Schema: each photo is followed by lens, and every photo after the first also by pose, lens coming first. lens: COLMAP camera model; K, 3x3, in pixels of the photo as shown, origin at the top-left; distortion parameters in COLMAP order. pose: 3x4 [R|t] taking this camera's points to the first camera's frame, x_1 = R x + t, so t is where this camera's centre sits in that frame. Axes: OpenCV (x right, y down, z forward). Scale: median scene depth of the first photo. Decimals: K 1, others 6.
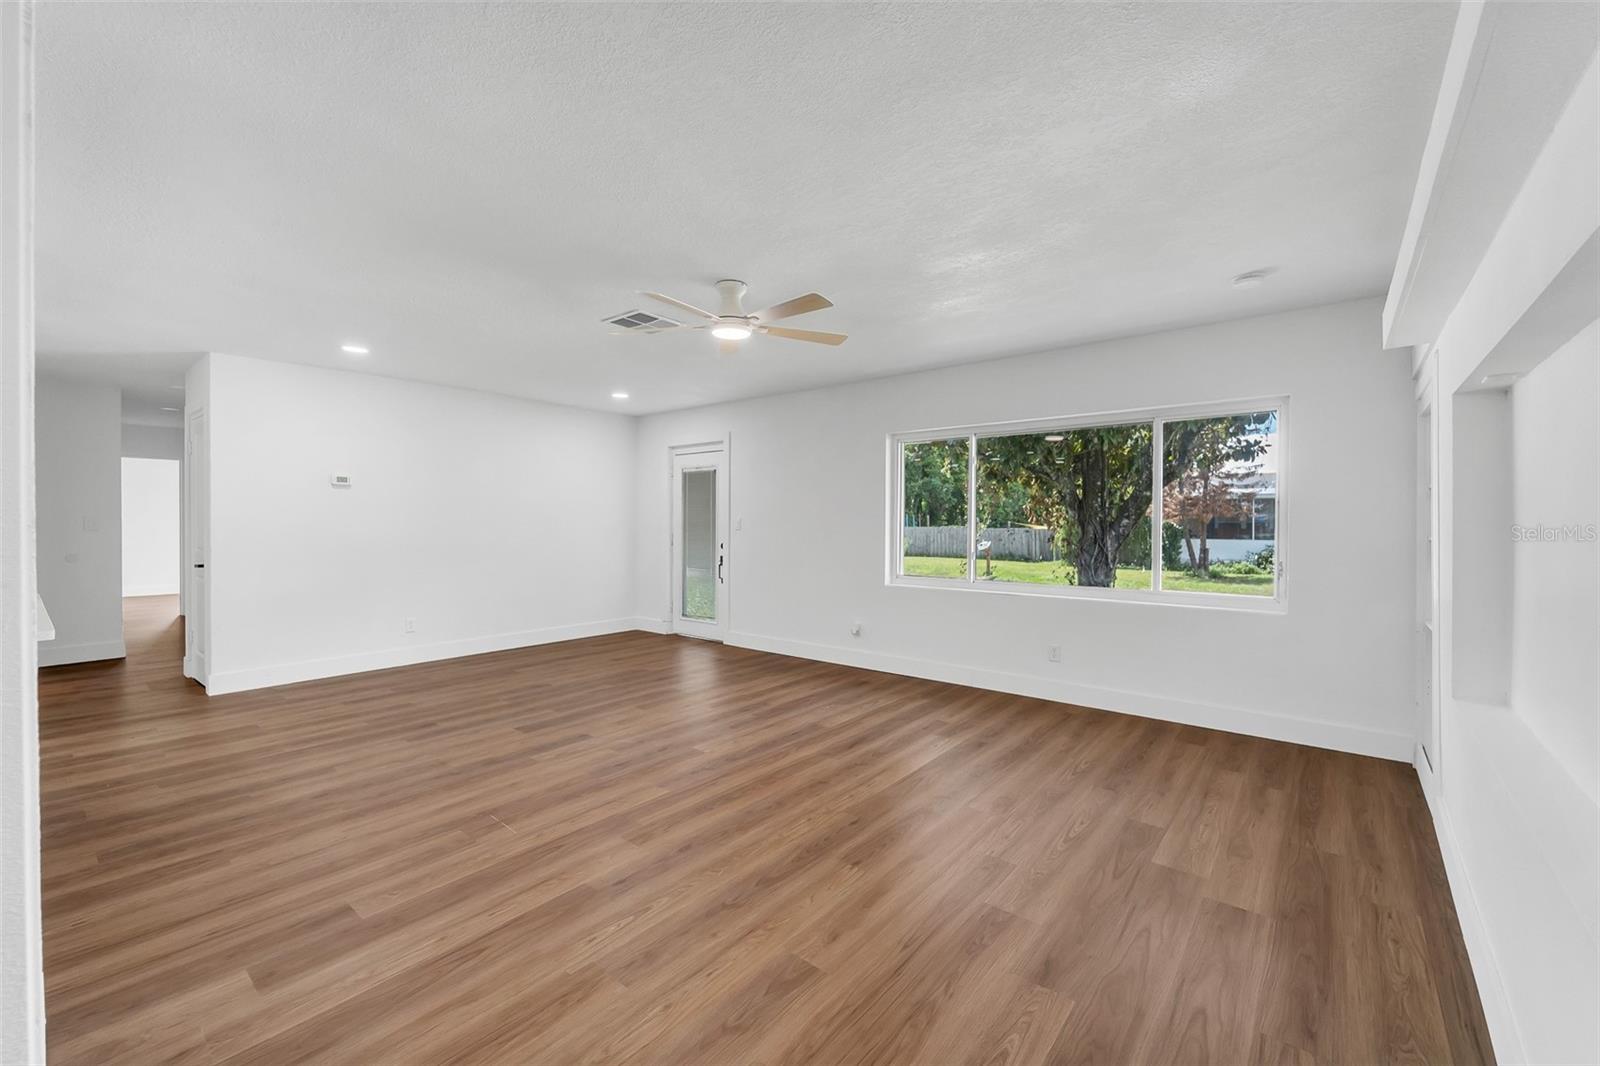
lens RADIAL K [[652.4, 0, 800.2], [0, 652.4, 523.5], [0, 0, 1]] dist [0.000784, 0.000049]
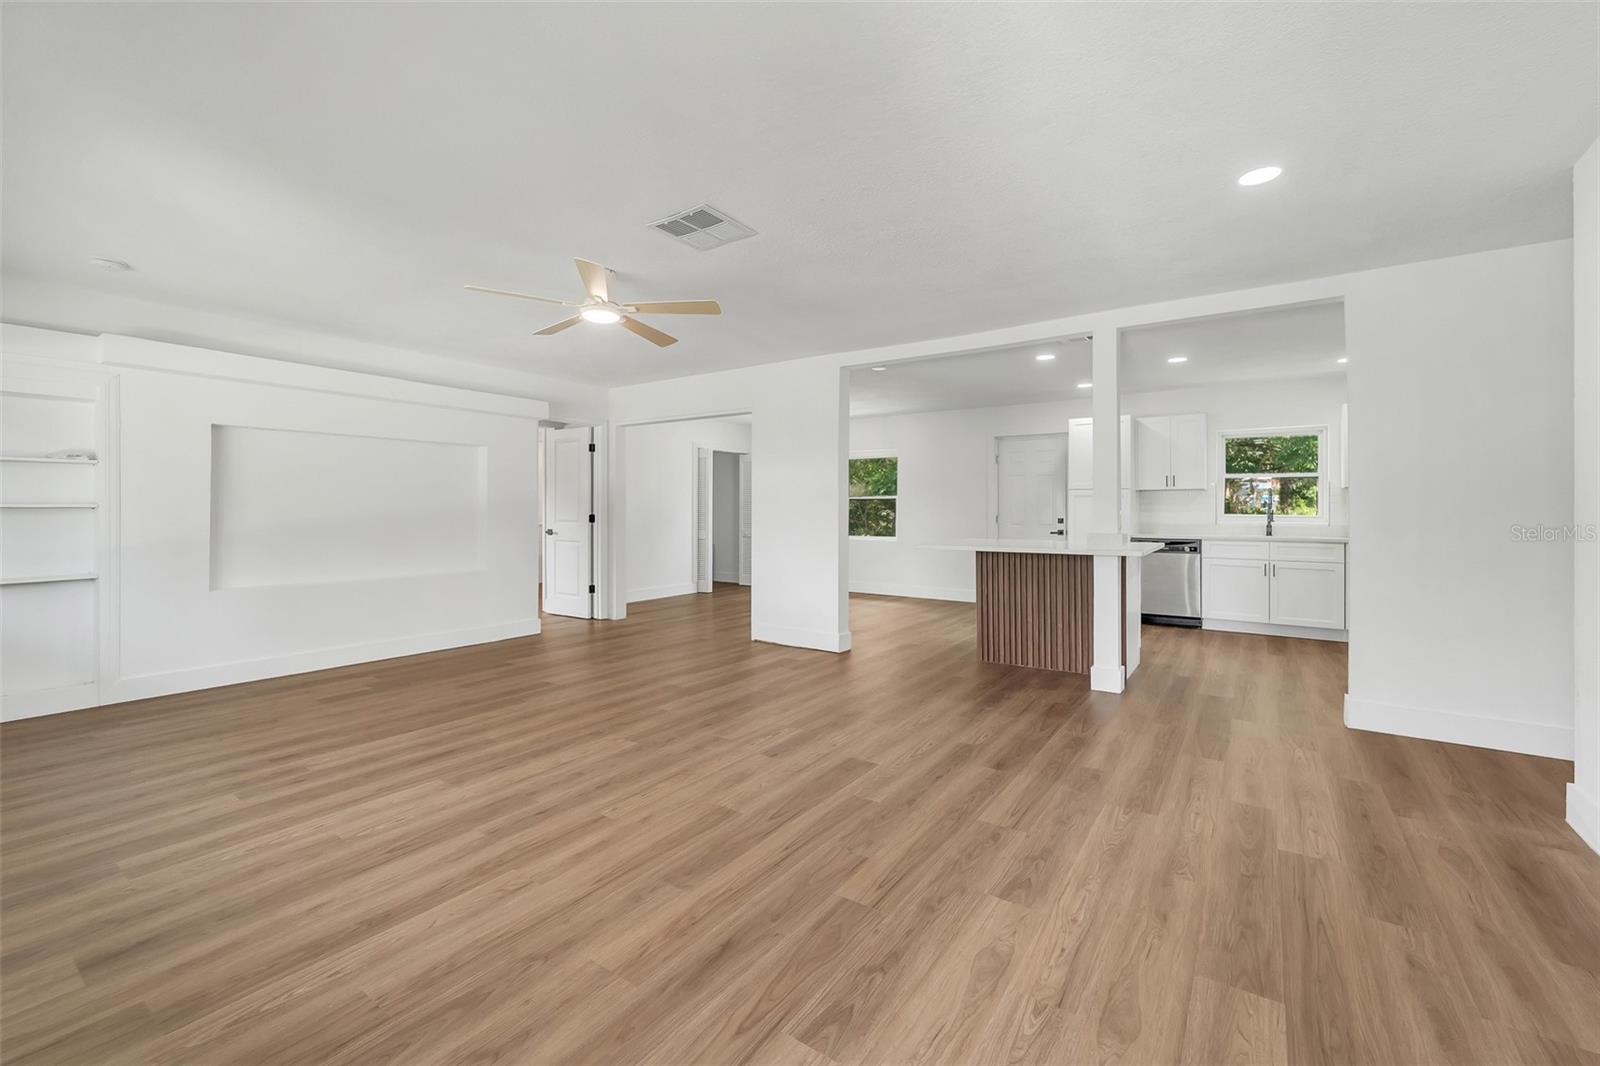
lens RADIAL K [[652.4, 0, 800.1], [0, 652.4, 518.2], [0, 0, 1]] dist [0.000784, 0.000049]
pose [[-0.997173, -0.000095, -0.075143, -0.310268], [-0.001275, 0.999877, 0.015659, 0.020401], [0.075133, 0.015711, -0.997050, 1.838456]]
